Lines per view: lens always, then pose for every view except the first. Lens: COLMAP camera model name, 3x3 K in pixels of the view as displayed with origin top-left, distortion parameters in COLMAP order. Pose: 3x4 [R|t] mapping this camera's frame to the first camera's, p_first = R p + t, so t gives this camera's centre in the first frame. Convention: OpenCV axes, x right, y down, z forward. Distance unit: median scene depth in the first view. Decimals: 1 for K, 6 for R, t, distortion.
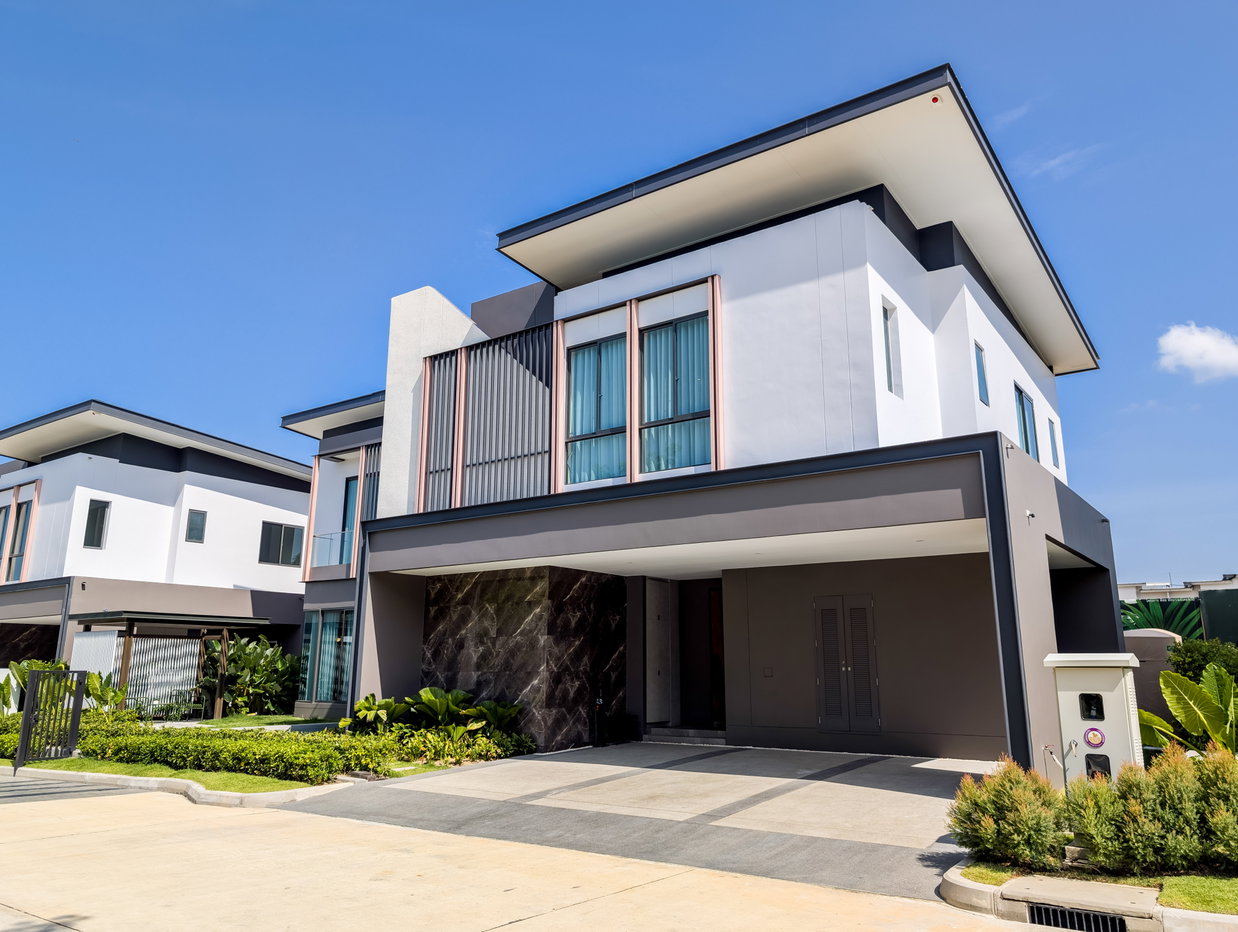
lens RADIAL K [[897.9, 0, 619.0], [0, 897.9, 466.0], [0, 0, 1]] dist [0.055005, -0.000469]
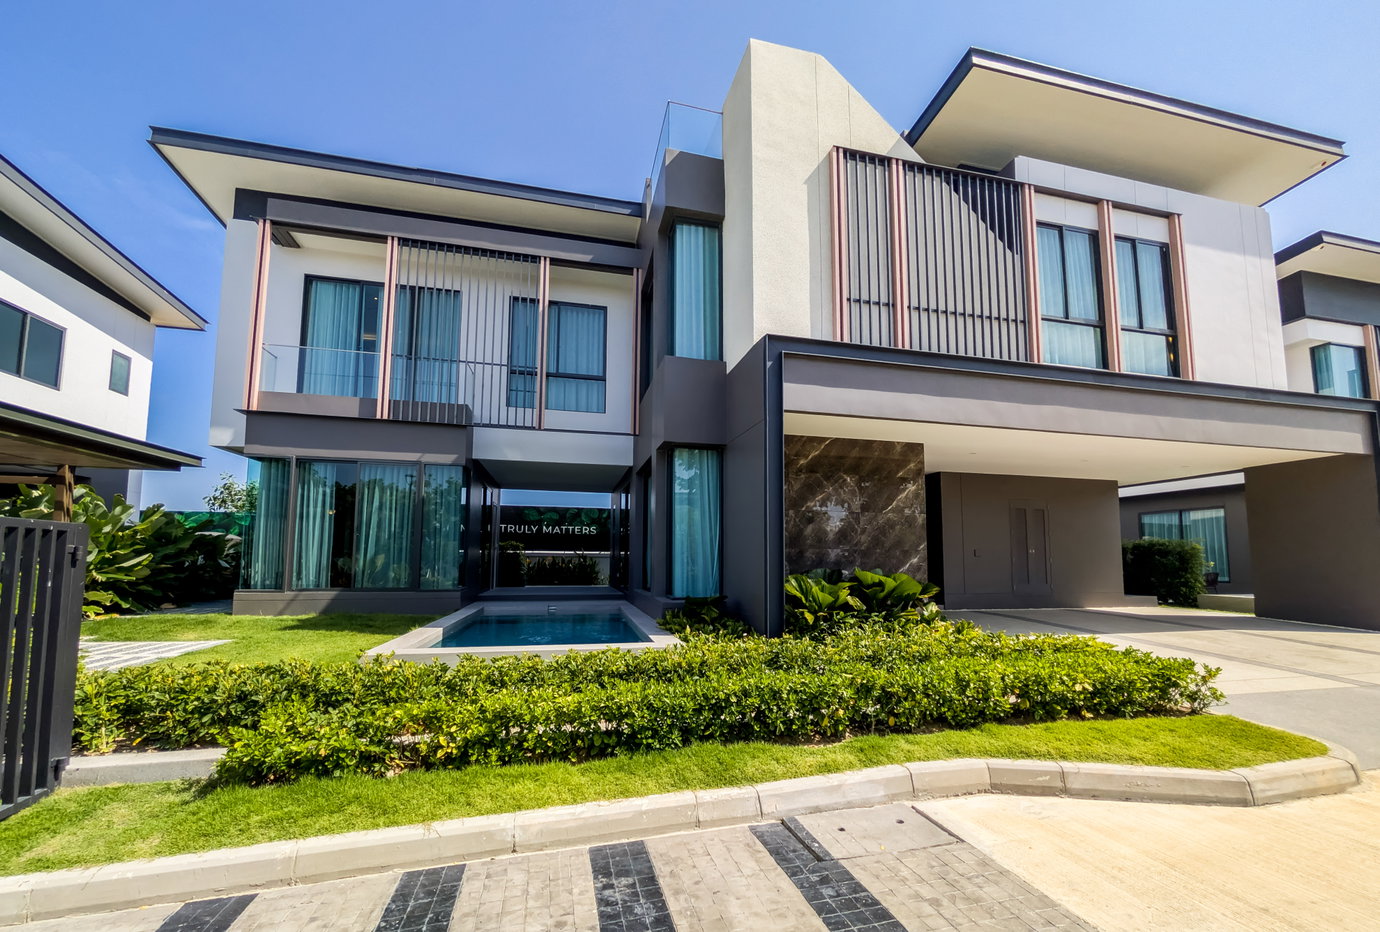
lens RADIAL K [[520.0, 0, 688.7], [0, 520.0, 514.6], [0, 0, 1]] dist [0.001375, 0.000121]
pose [[0.650300, 0.062127, 0.757133, -0.642685], [-0.170878, 0.983073, 0.066100, 0.187709], [-0.740210, -0.172362, 0.649908, 0.791380]]
